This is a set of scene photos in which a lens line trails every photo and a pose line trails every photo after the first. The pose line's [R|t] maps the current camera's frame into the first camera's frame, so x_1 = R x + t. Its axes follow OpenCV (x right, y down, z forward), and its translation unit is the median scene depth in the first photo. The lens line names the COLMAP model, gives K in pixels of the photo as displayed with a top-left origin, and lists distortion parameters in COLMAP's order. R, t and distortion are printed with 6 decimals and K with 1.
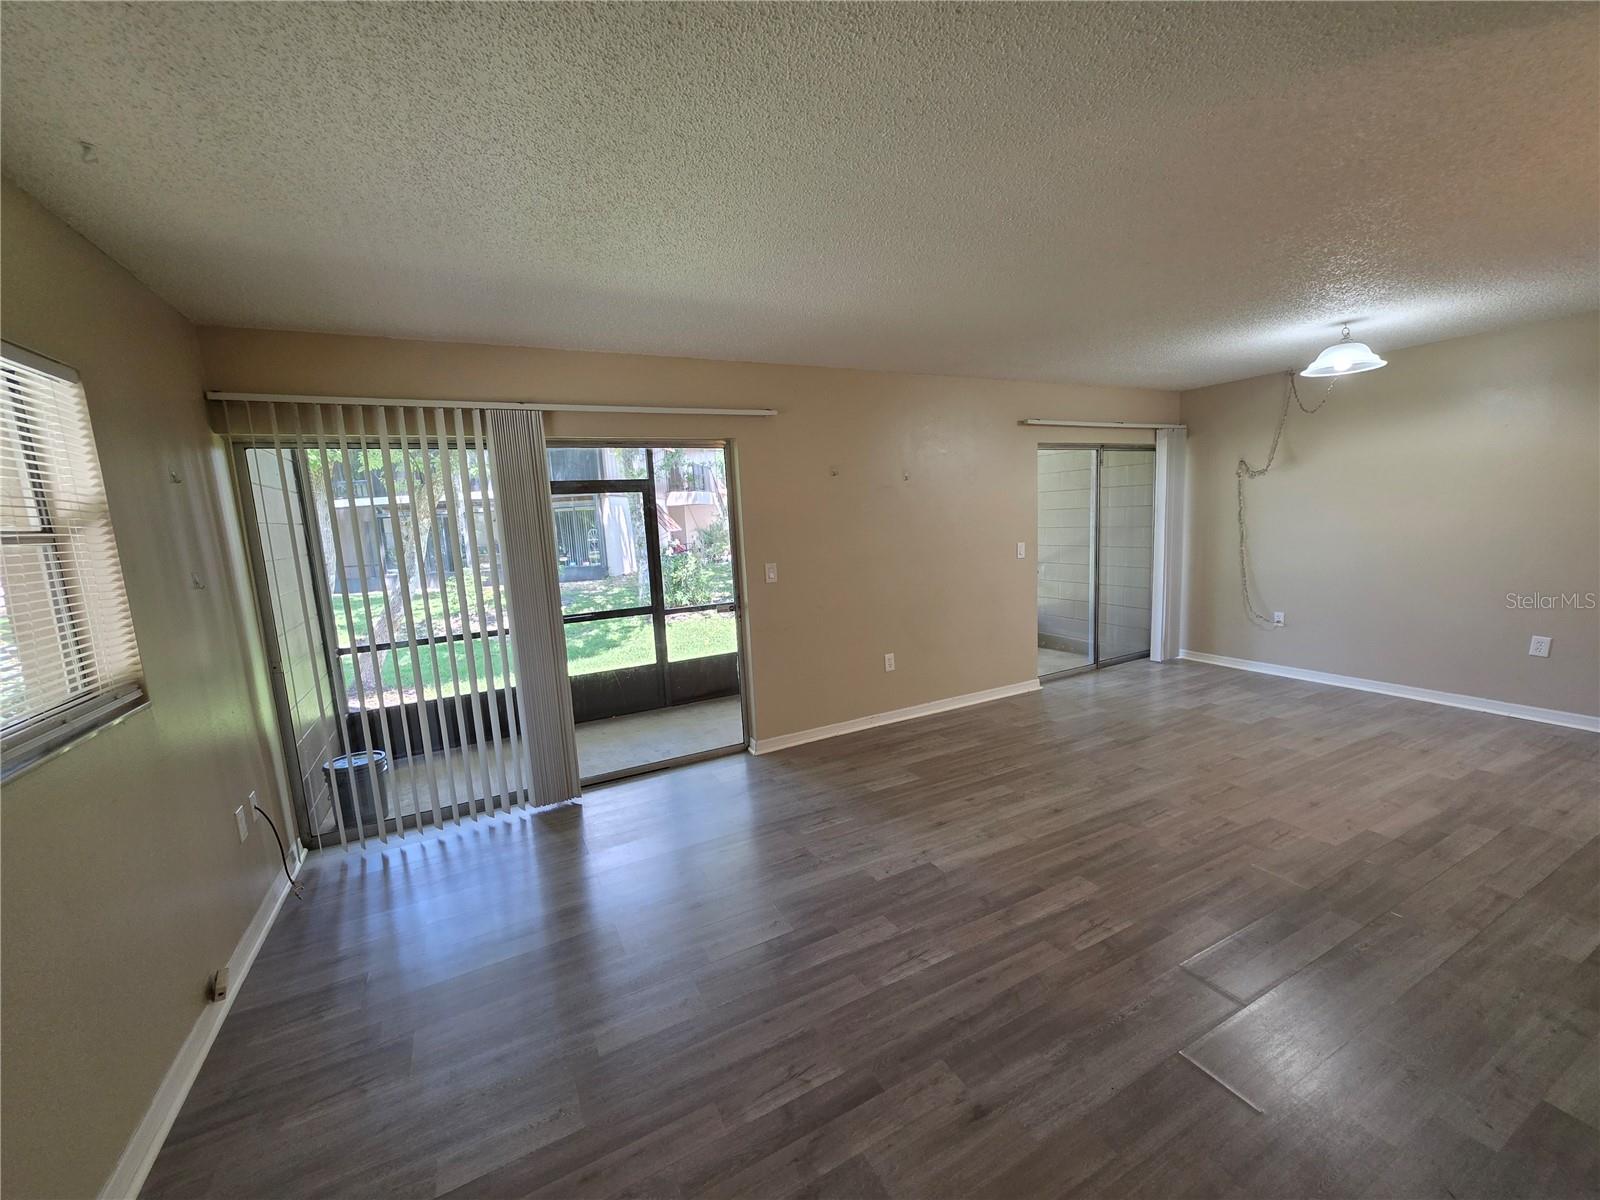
lens RADIAL K [[636.7, 0, 806.2], [0, 636.7, 606.7], [0, 0, 1]] dist [-0.000052, 0.000671]
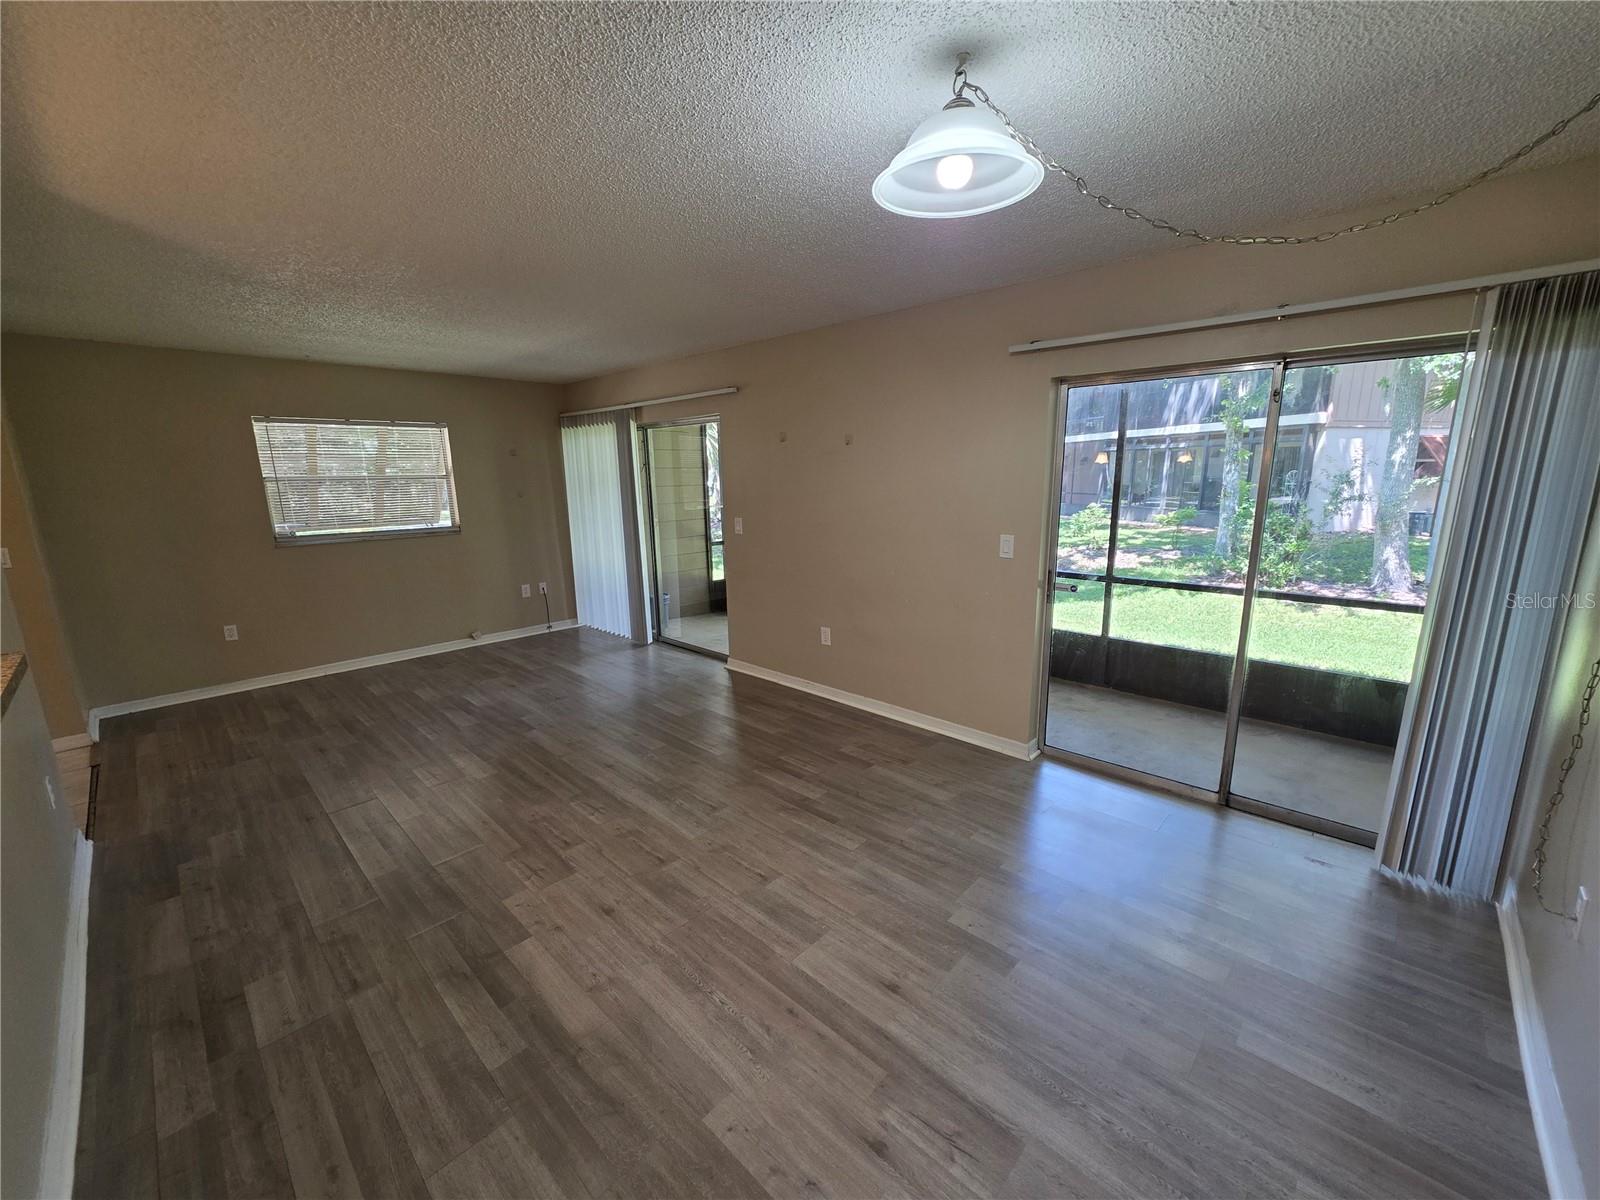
lens RADIAL K [[636.7, 0, 806.2], [0, 636.7, 606.7], [0, 0, 1]] dist [-0.000052, 0.000671]
pose [[0.325366, 0.239418, -0.914777, 1.577128], [-0.135327, 0.969247, 0.205541, -0.238252], [0.935855, 0.056918, 0.347759, 1.004248]]
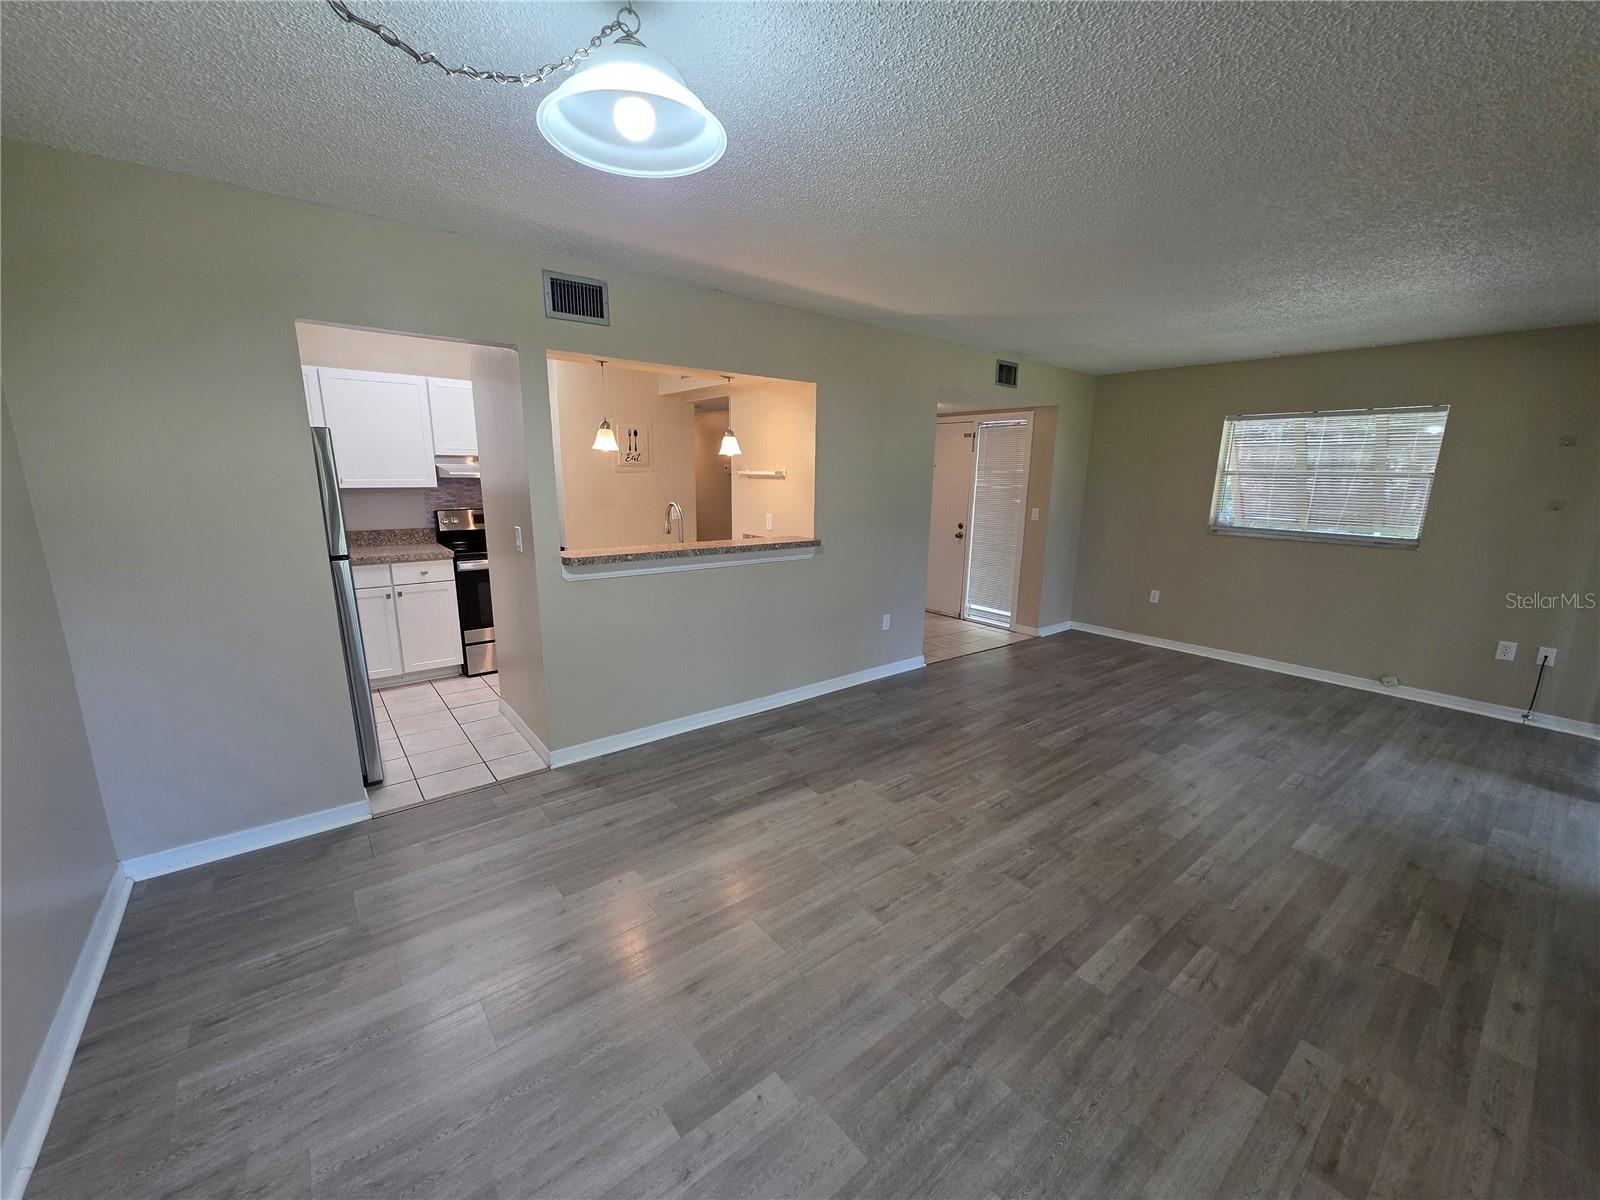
lens RADIAL K [[636.7, 0, 806.2], [0, 636.7, 606.7], [0, 0, 1]] dist [-0.000052, 0.000671]
pose [[-0.980014, 0.072523, -0.185237, 1.062208], [0.002818, 0.936144, 0.351607, -0.317497], [0.198908, 0.344058, -0.917638, 1.840438]]
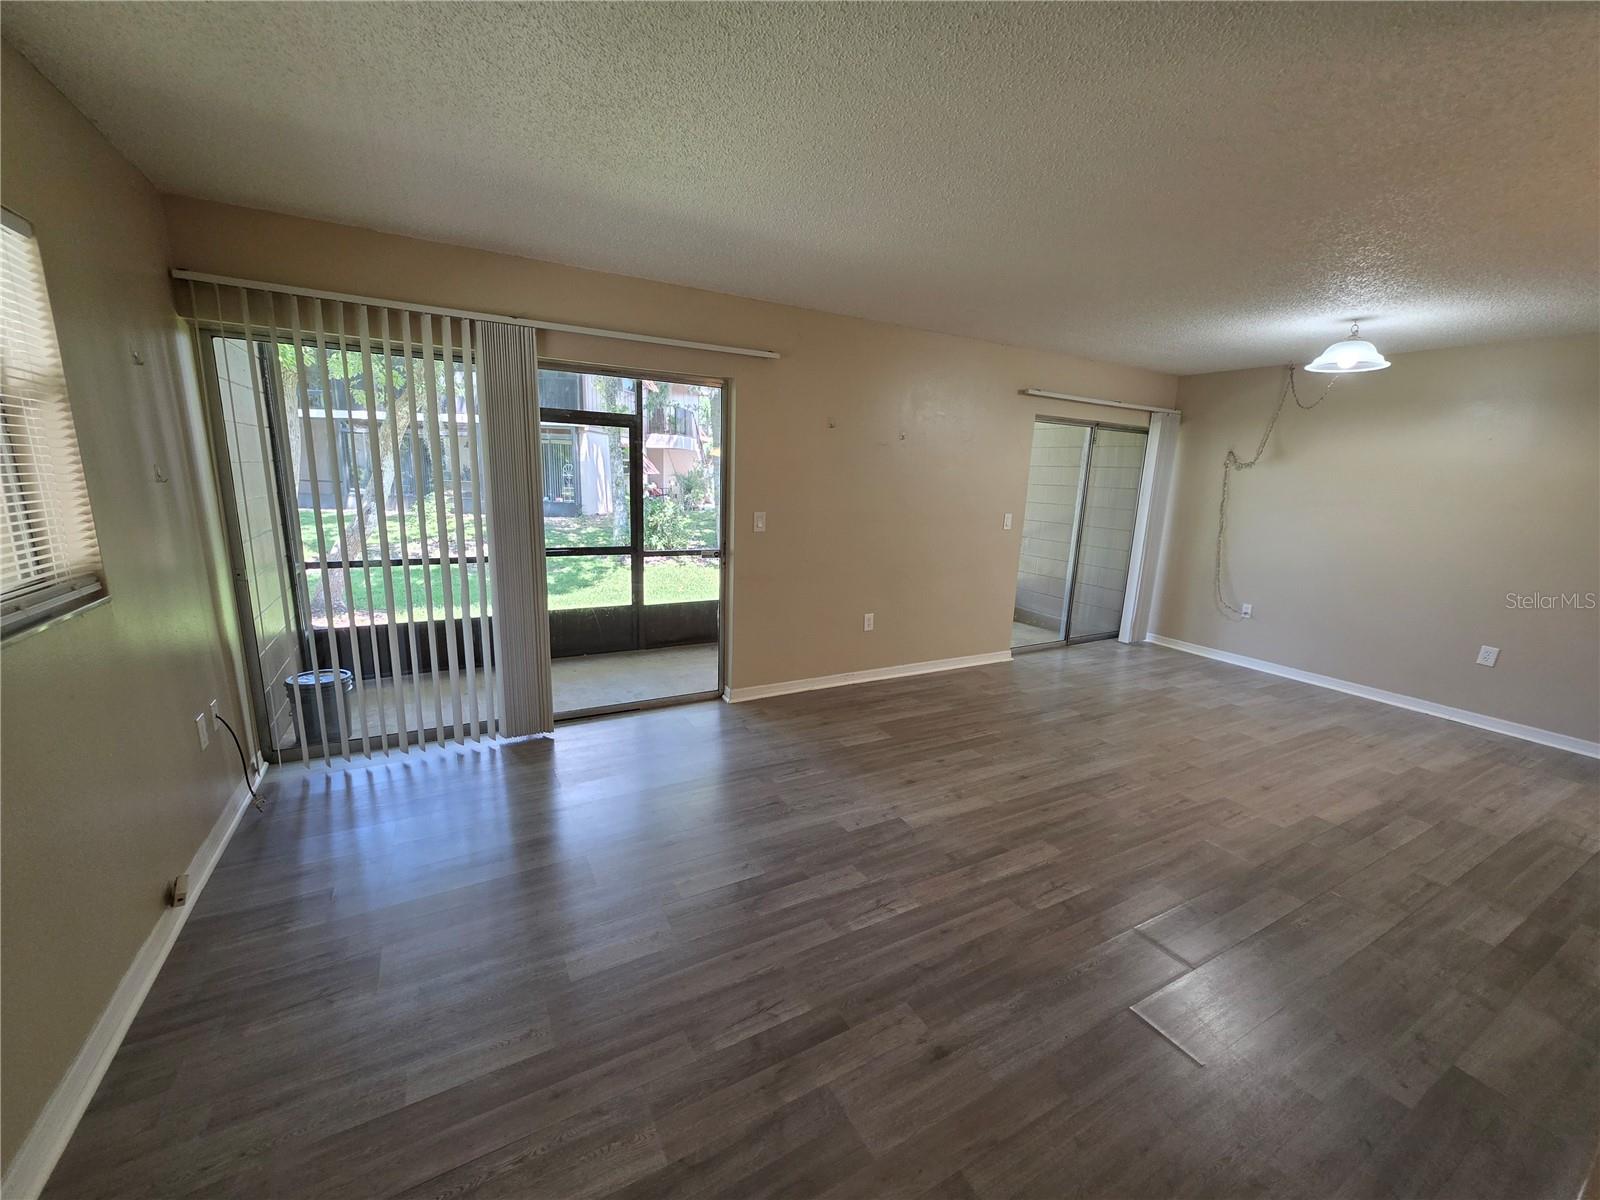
lens RADIAL K [[635.6, 0, 802.5], [0, 635.6, 607.3], [0, 0, 1]] dist [0.000140, 0.000312]
pose [[0.995746, 0.080507, 0.044805, -0.030998], [-0.083336, 0.994379, 0.065314, 0.011593], [-0.039295, -0.068770, 0.996858, 0.012689]]
